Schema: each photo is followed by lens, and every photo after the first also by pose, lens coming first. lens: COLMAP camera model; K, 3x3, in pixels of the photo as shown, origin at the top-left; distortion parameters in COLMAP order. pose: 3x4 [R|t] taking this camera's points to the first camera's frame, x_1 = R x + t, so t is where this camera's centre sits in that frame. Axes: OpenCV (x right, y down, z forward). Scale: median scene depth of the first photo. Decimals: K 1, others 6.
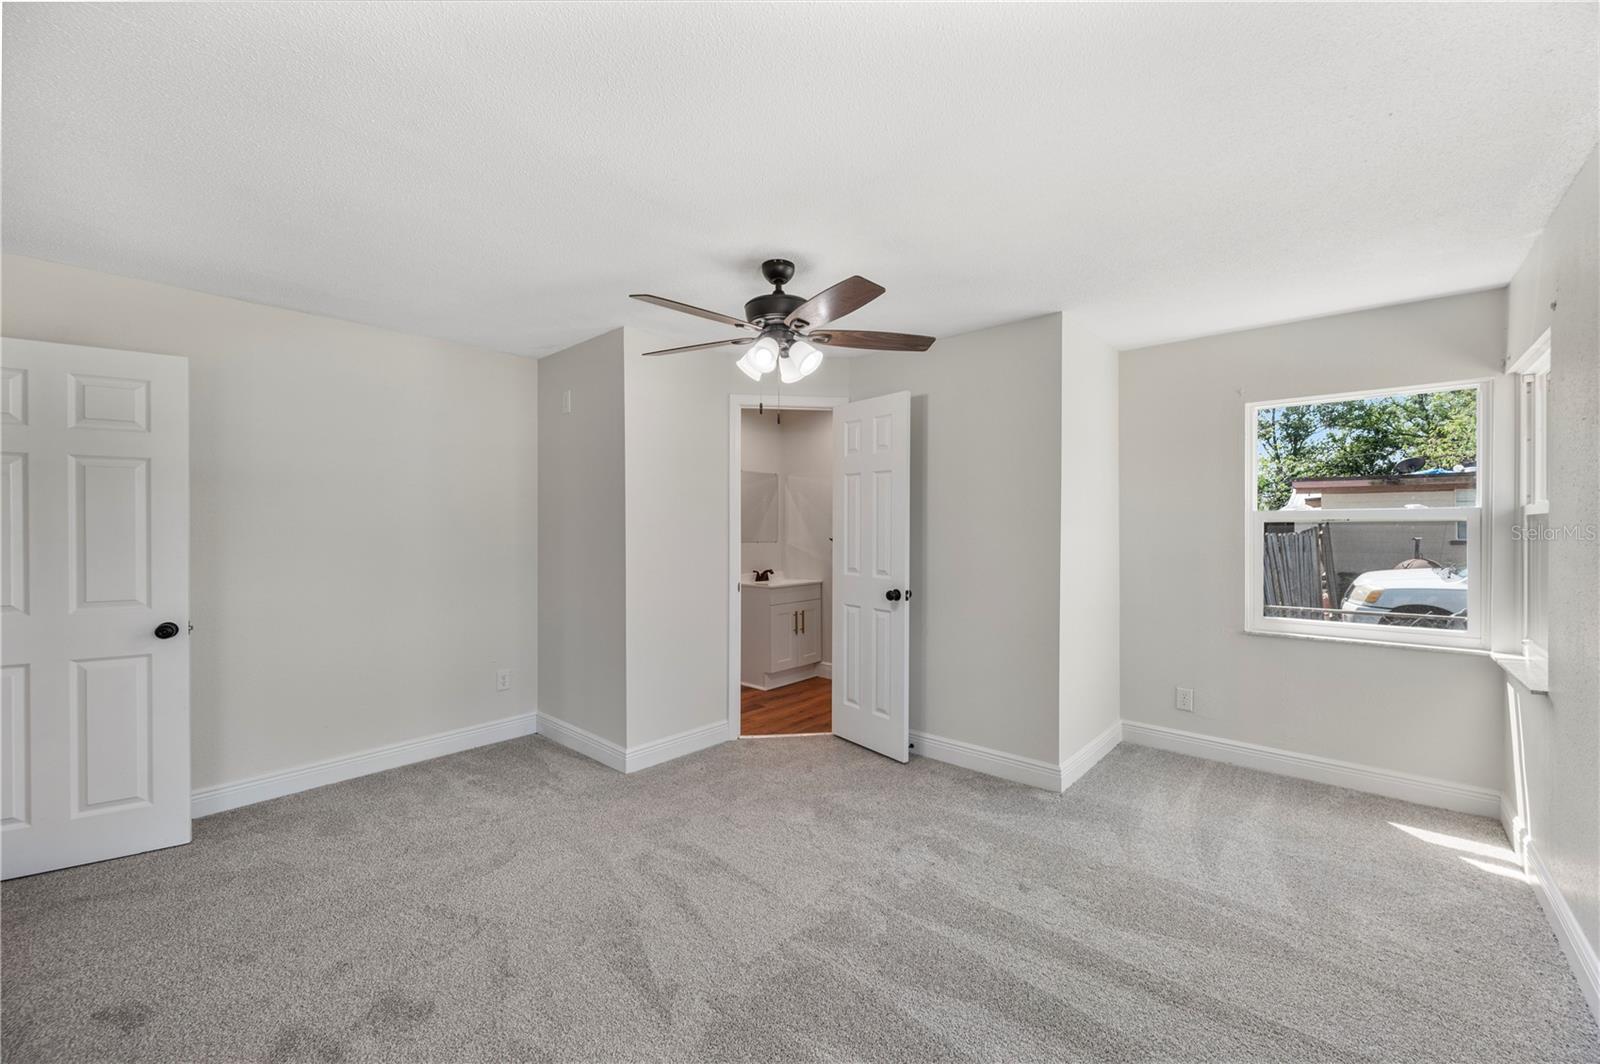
lens RADIAL K [[632.6, 0, 804.9], [0, 632.6, 536.7], [0, 0, 1]] dist [-0.001654, -0.000155]
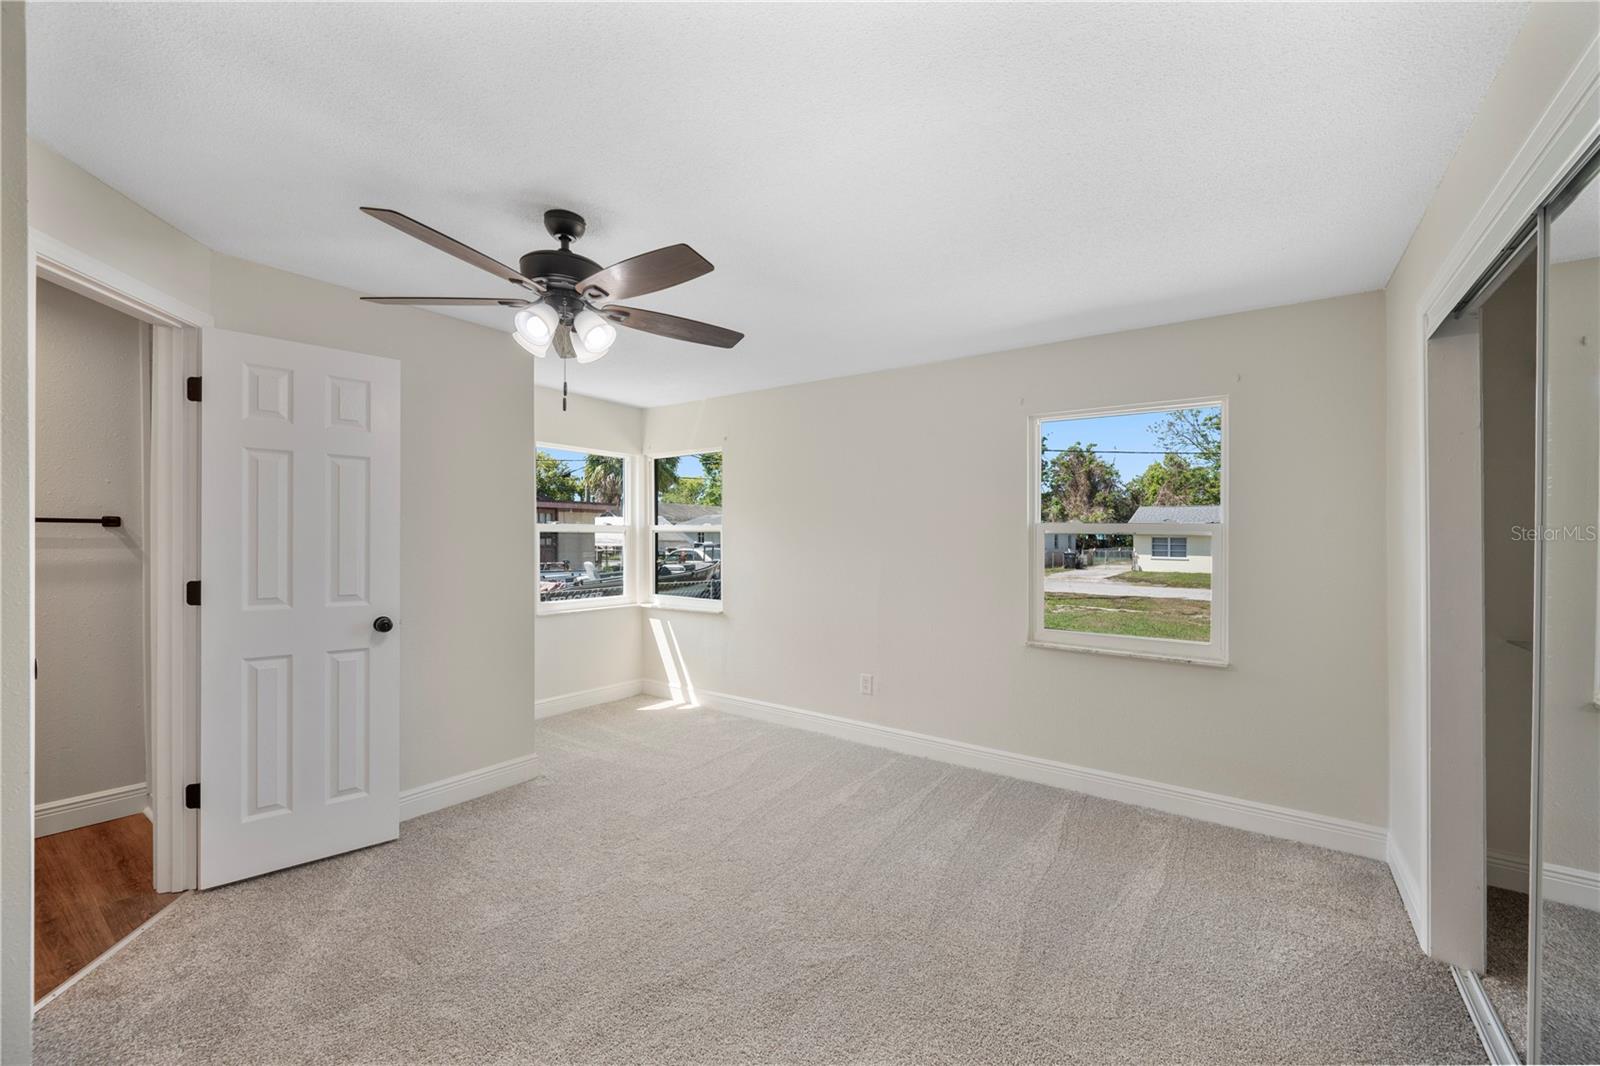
lens RADIAL K [[632.6, 0, 804.9], [0, 632.6, 537.7], [0, 0, 1]] dist [-0.001654, -0.000155]
pose [[-0.090864, -0.002365, 0.995860, -0.749983], [0.010582, 0.999938, 0.003340, -0.011295], [-0.995807, 0.010841, -0.090833, 0.642749]]
